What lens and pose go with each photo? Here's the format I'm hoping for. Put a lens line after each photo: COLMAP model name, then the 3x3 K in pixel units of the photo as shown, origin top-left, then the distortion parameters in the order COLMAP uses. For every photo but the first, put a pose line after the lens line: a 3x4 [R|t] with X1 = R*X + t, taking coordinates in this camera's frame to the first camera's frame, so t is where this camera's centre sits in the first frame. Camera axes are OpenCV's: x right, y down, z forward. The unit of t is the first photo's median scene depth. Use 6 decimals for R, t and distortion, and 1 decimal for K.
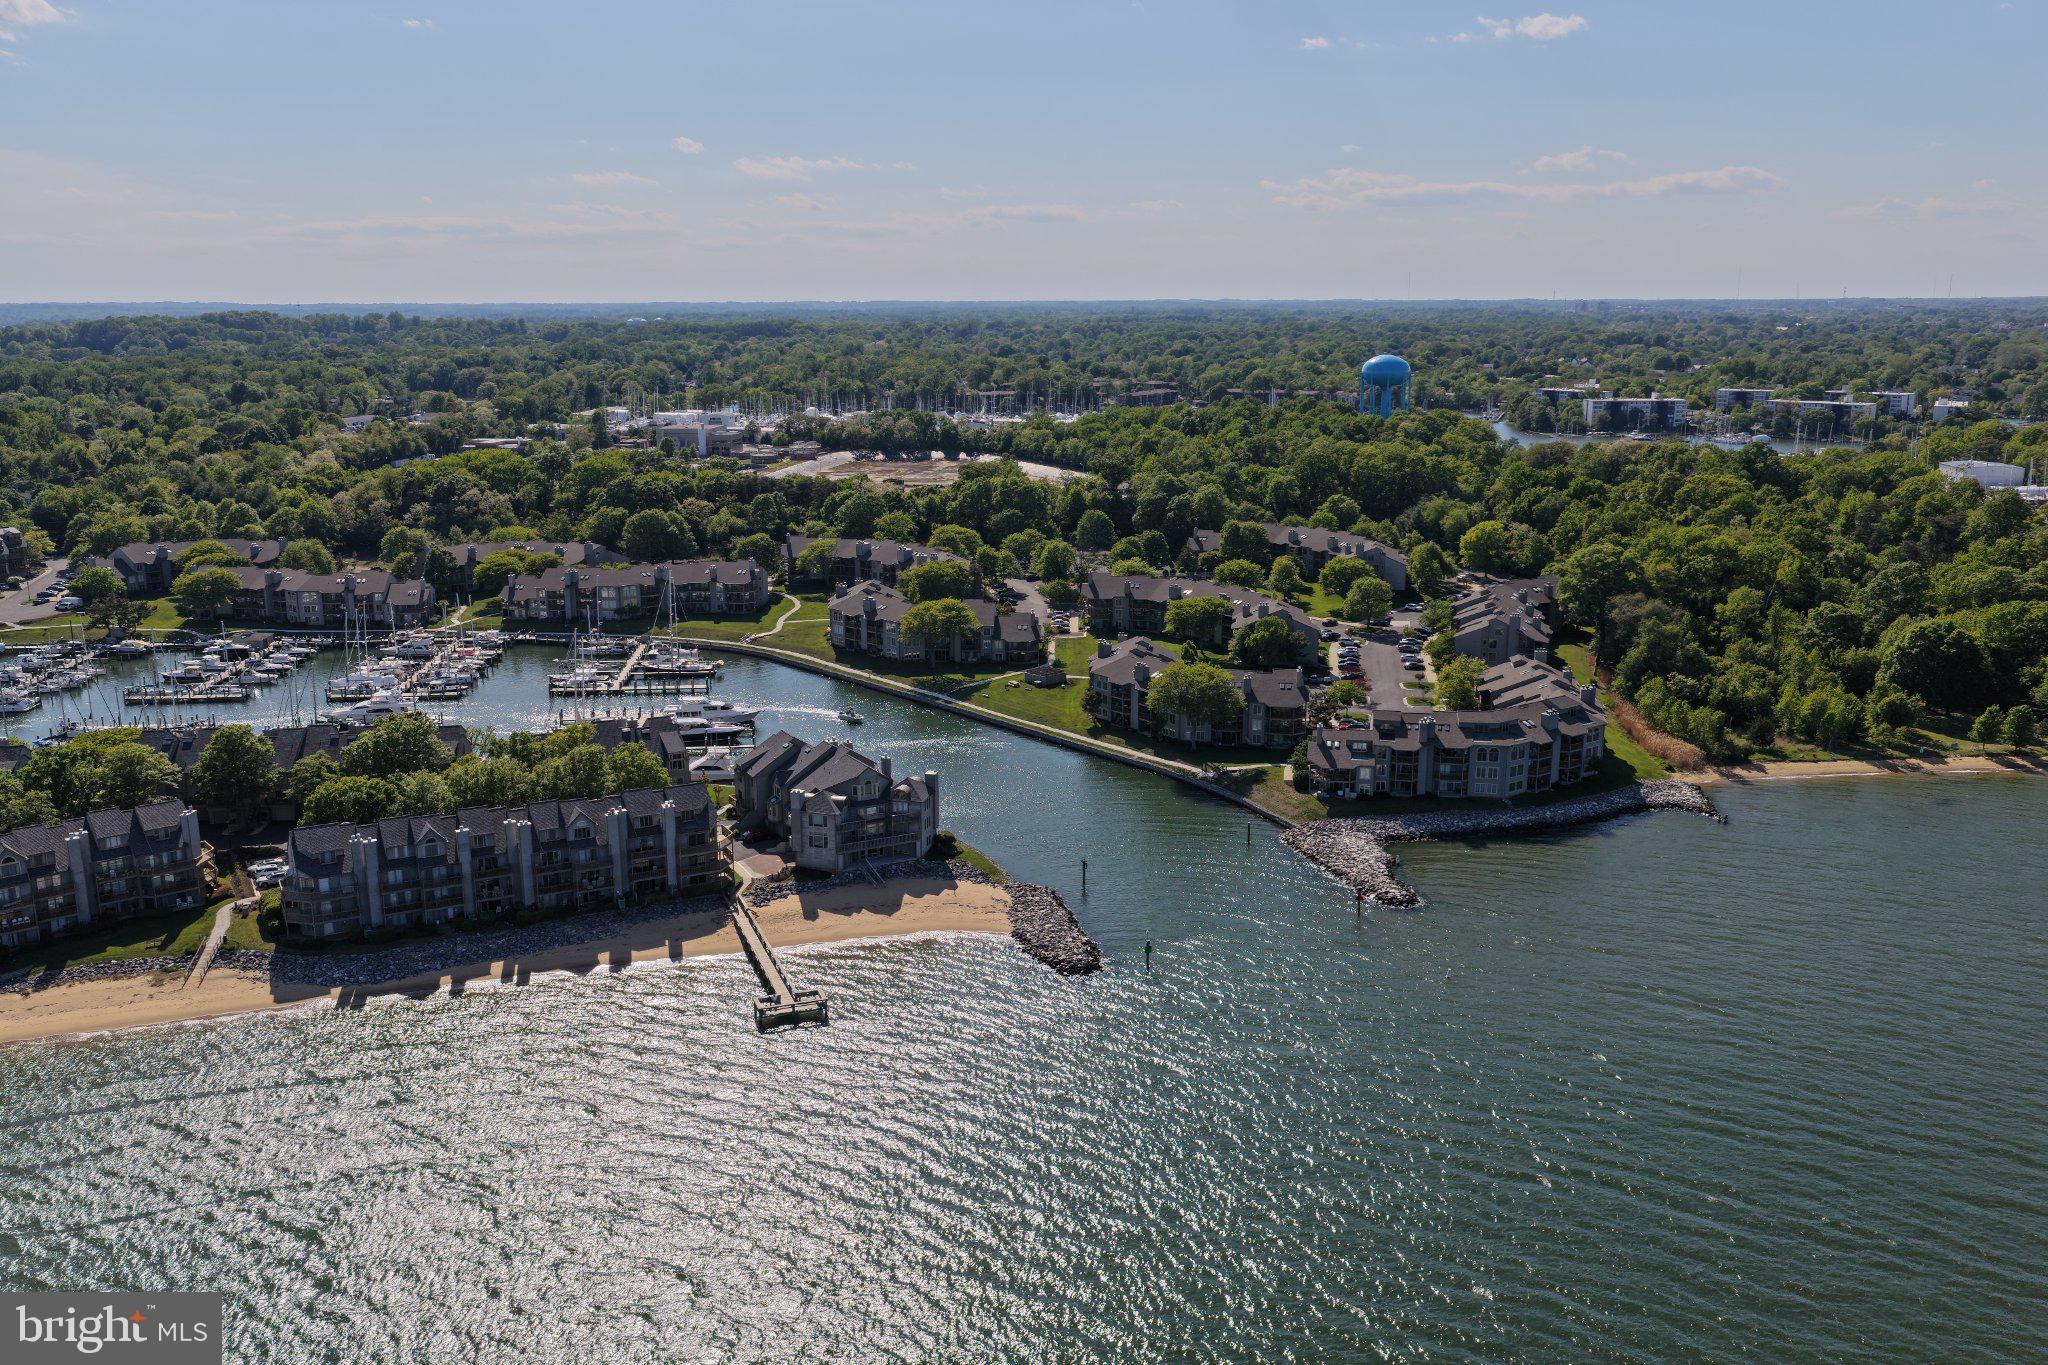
lens RADIAL K [[1693.8, 0, 1023.0], [0, 1693.8, 684.6], [0, 0, 1]] dist [-0.012229, 0.033337]
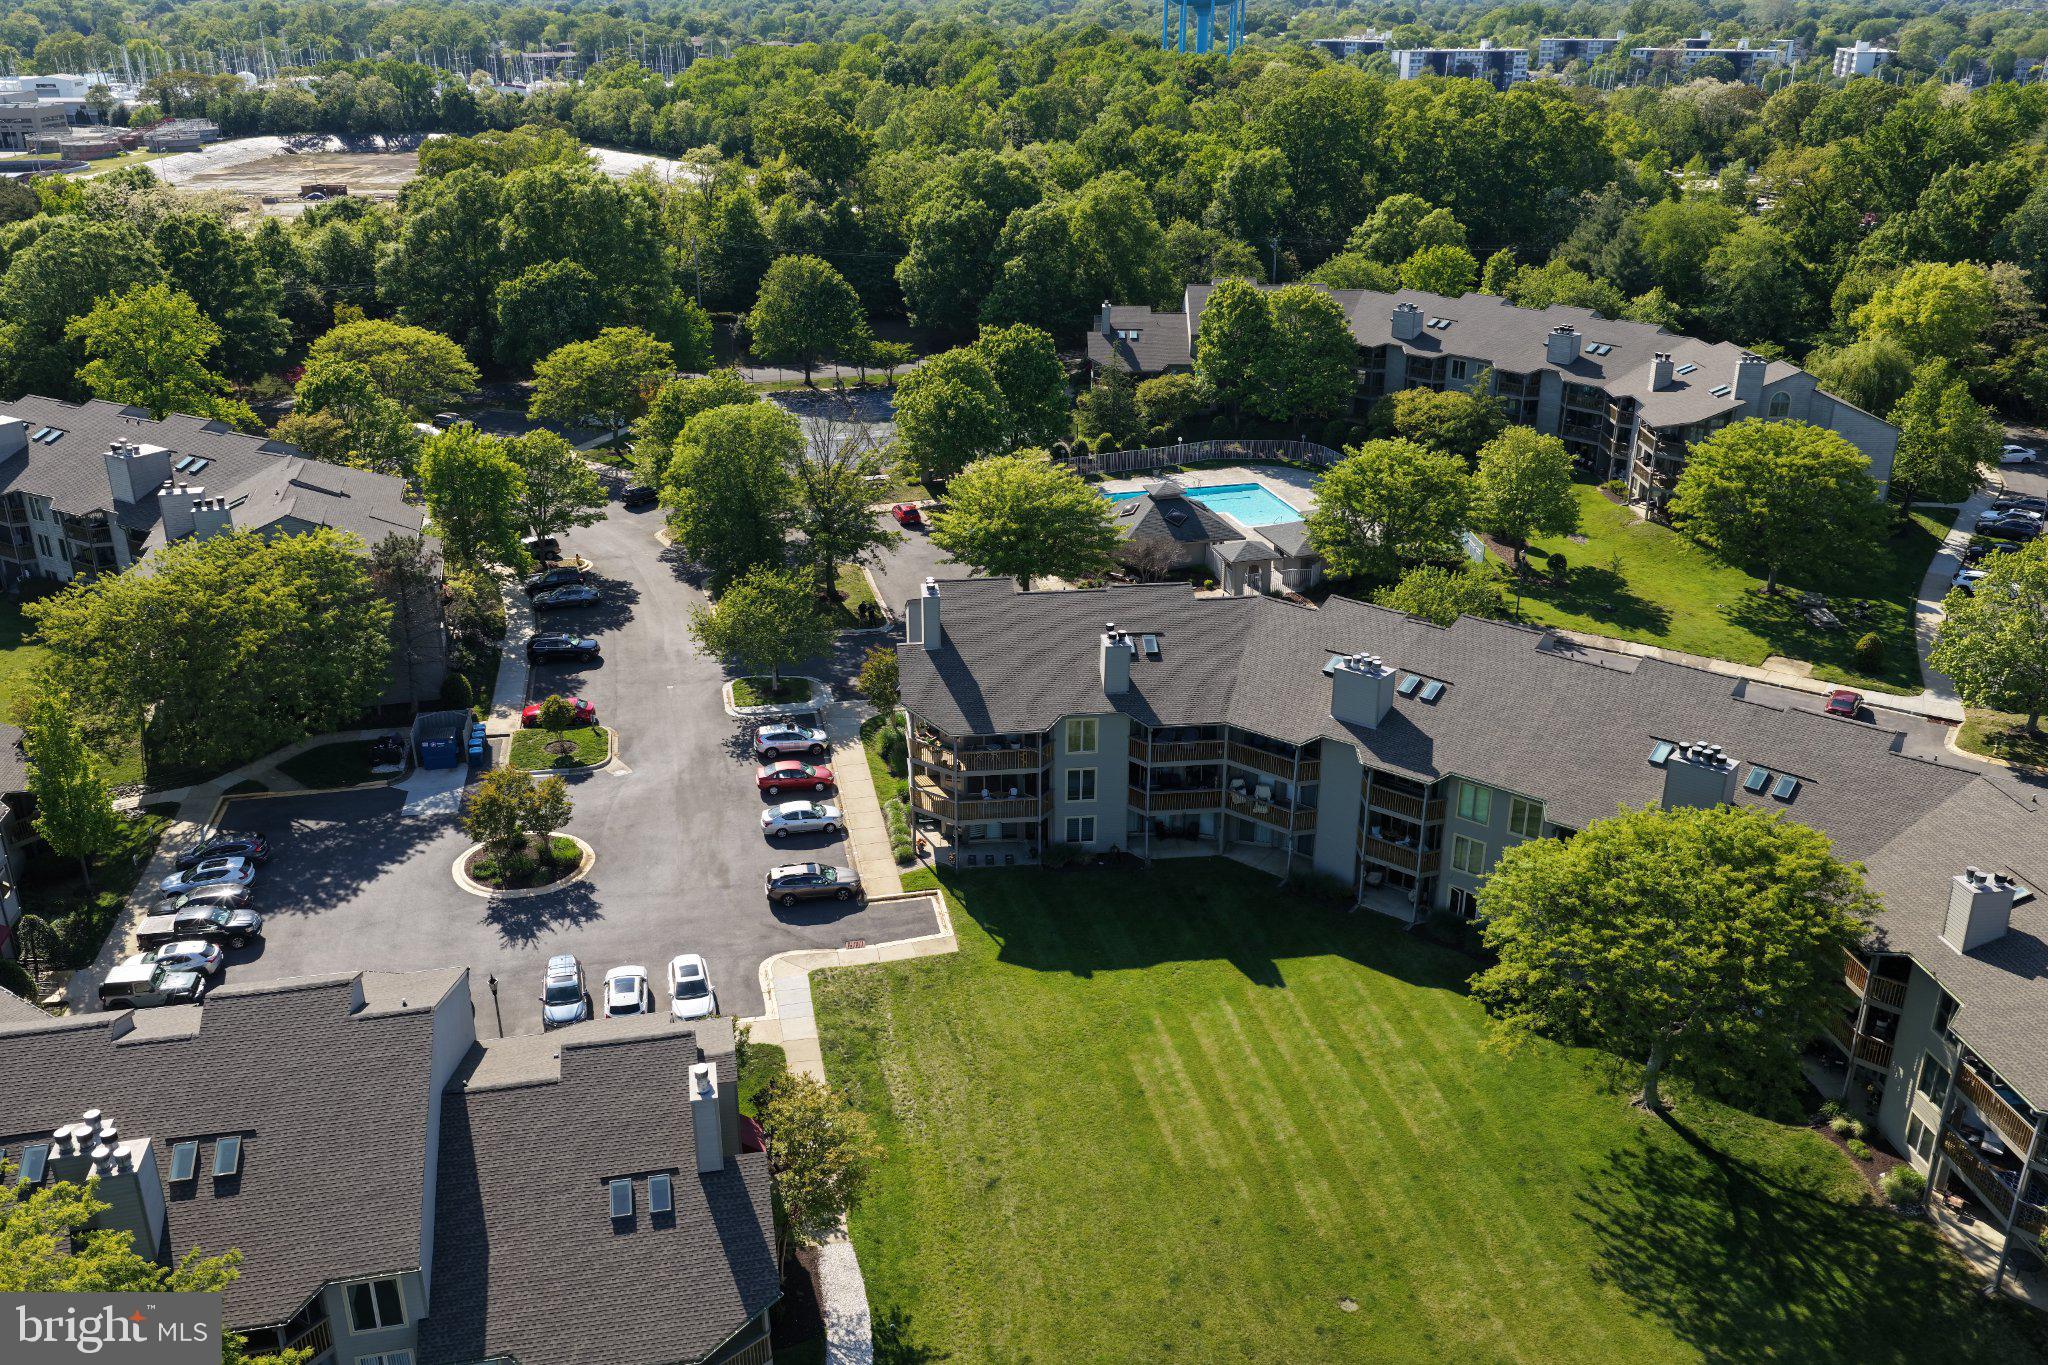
lens RADIAL K [[1693.8, 0, 1045.0], [0, 1693.8, 677.0], [0, 0, 1]] dist [-0.012229, 0.033337]
pose [[0.969935, -0.089237, 0.226411, 0.003251], [0.051014, 0.984230, 0.169379, -0.070198], [-0.237955, -0.152737, 0.959192, 0.602757]]
